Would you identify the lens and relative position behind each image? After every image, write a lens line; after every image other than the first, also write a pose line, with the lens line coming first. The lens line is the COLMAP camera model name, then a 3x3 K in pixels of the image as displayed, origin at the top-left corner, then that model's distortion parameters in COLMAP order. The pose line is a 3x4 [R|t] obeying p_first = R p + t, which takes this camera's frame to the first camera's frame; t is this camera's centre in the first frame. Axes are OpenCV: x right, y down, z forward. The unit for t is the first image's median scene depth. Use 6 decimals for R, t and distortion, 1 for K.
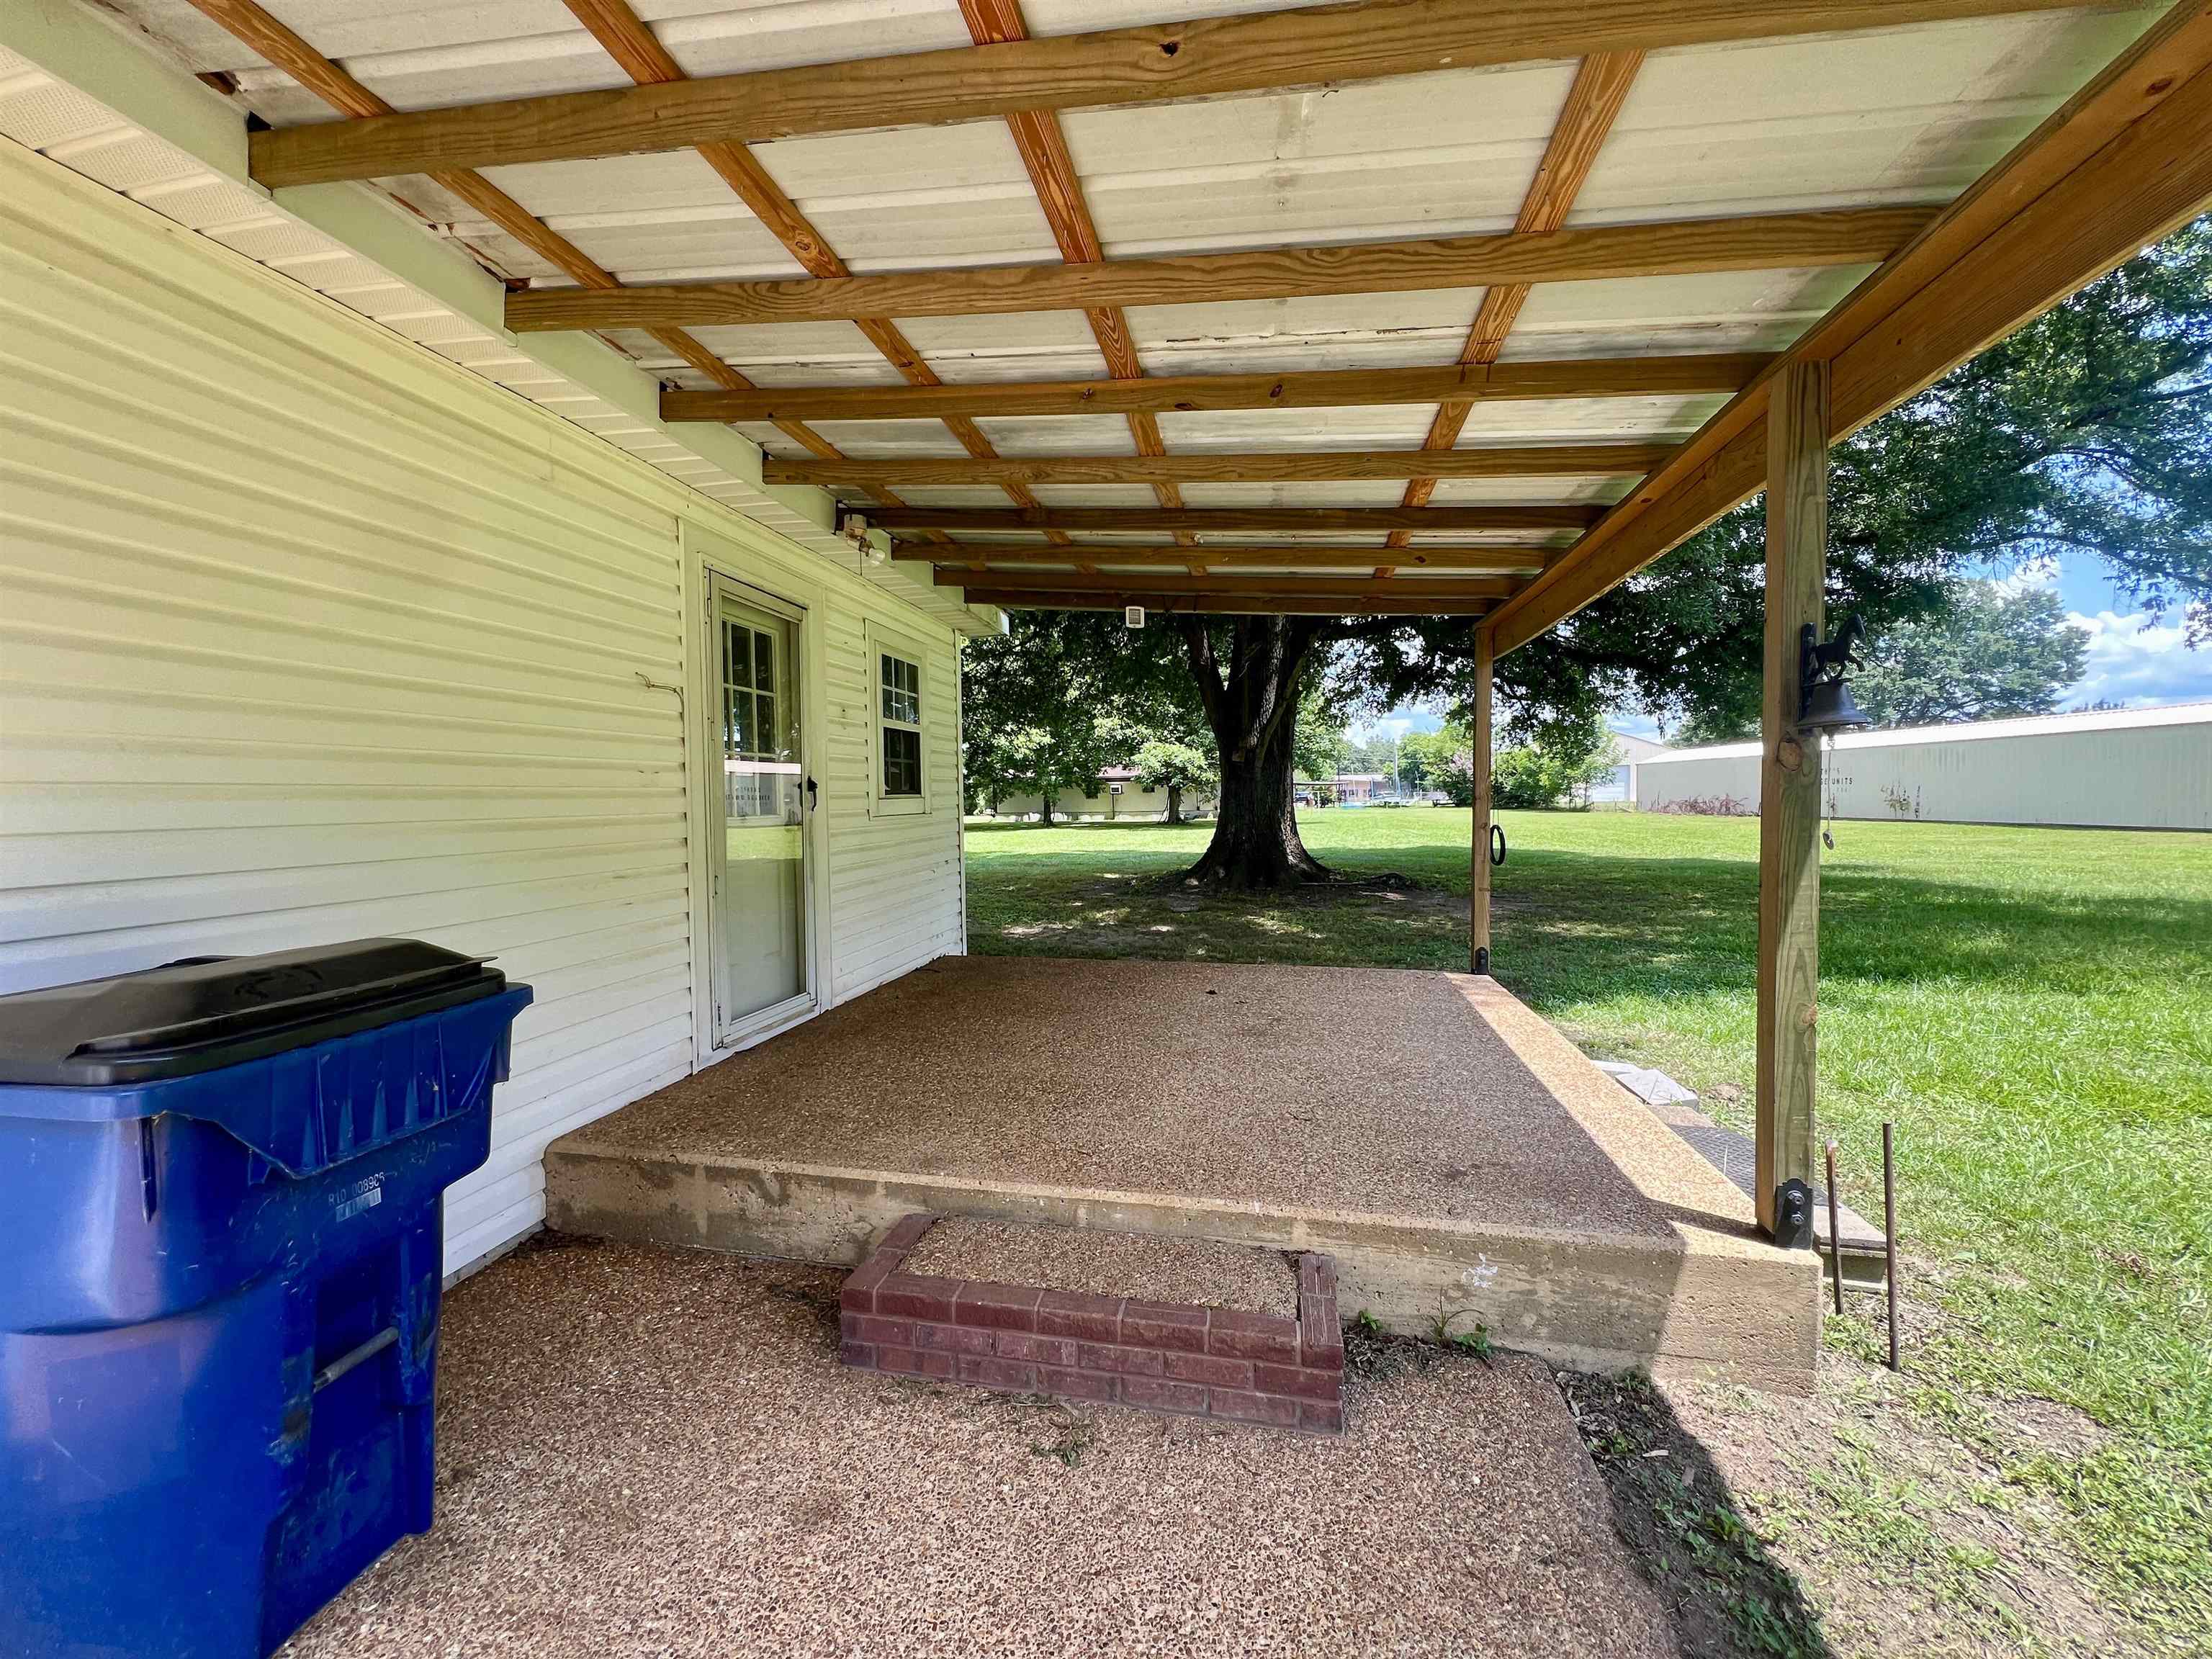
lens RADIAL K [[883.7, 0, 1098.1], [0, 883.7, 828.4], [0, 0, 1]] dist [-0.001852, 0.000664]
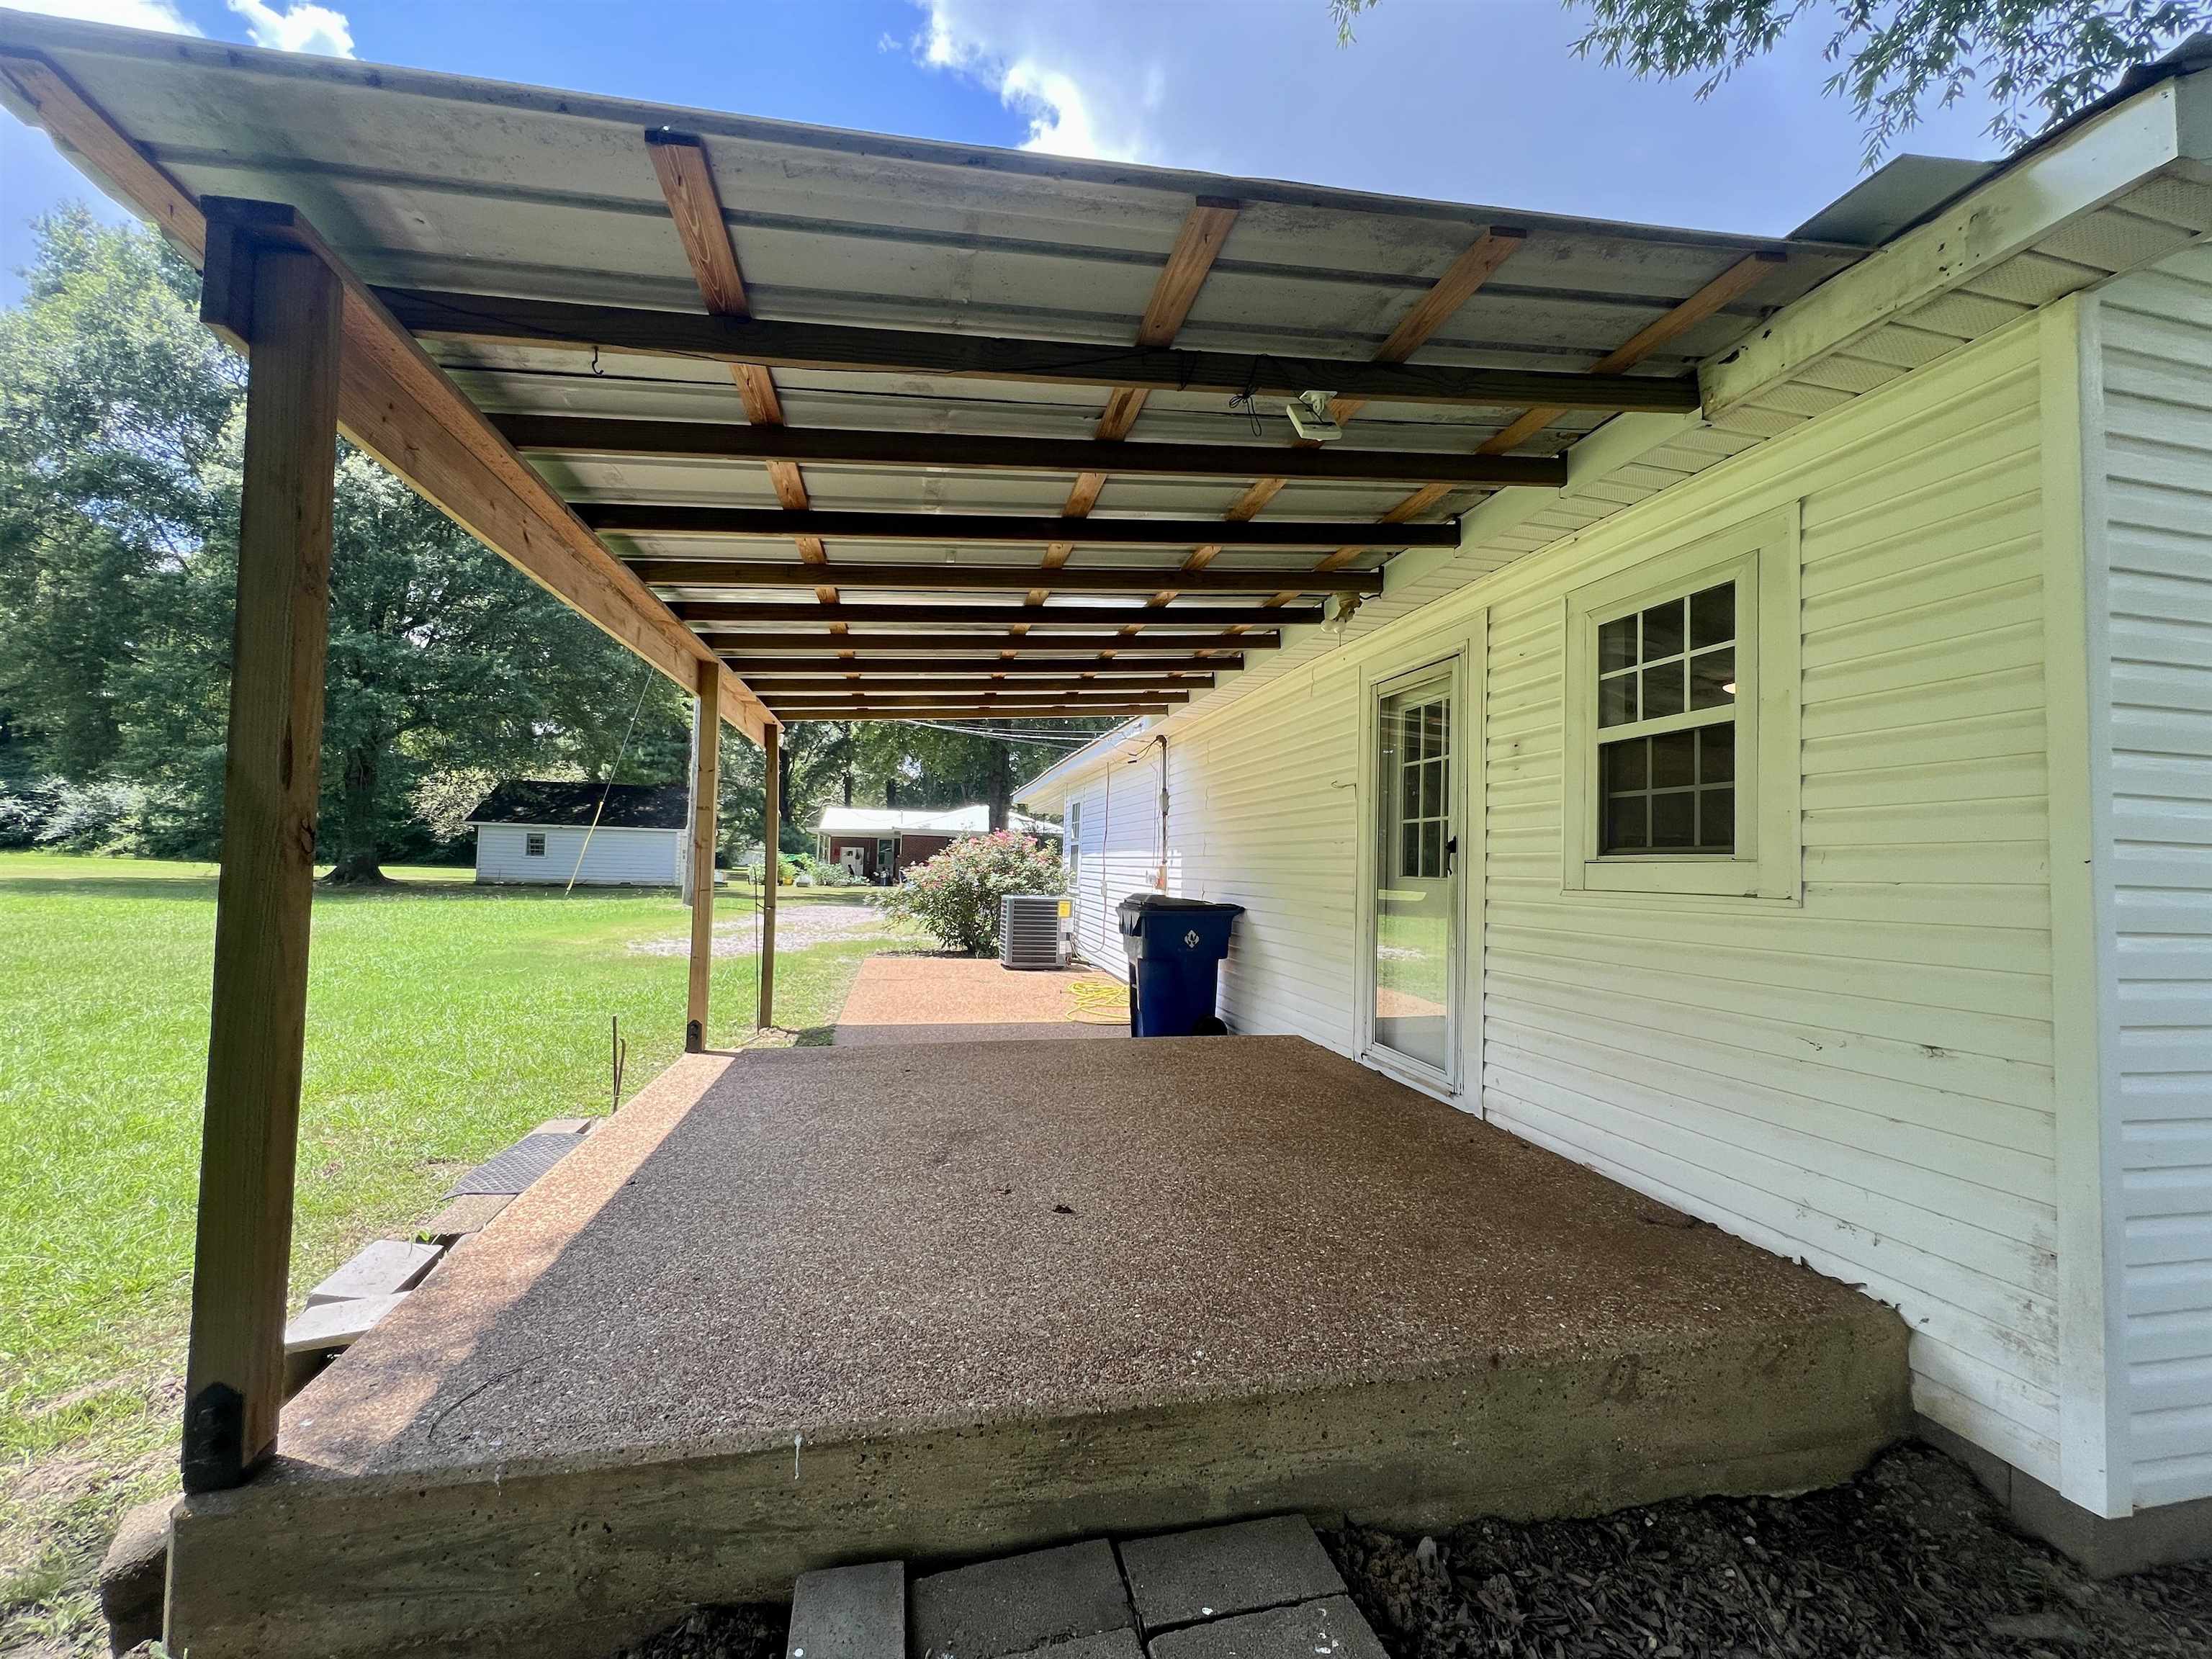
lens RADIAL K [[883.7, 0, 1098.1], [0, 883.7, 828.4], [0, 0, 1]] dist [-0.001852, 0.000664]
pose [[-0.916448, -0.028669, -0.399126, 0.431539], [-0.029221, 0.999562, -0.004700, -0.060623], [0.399085, 0.007355, -0.916884, 1.951516]]
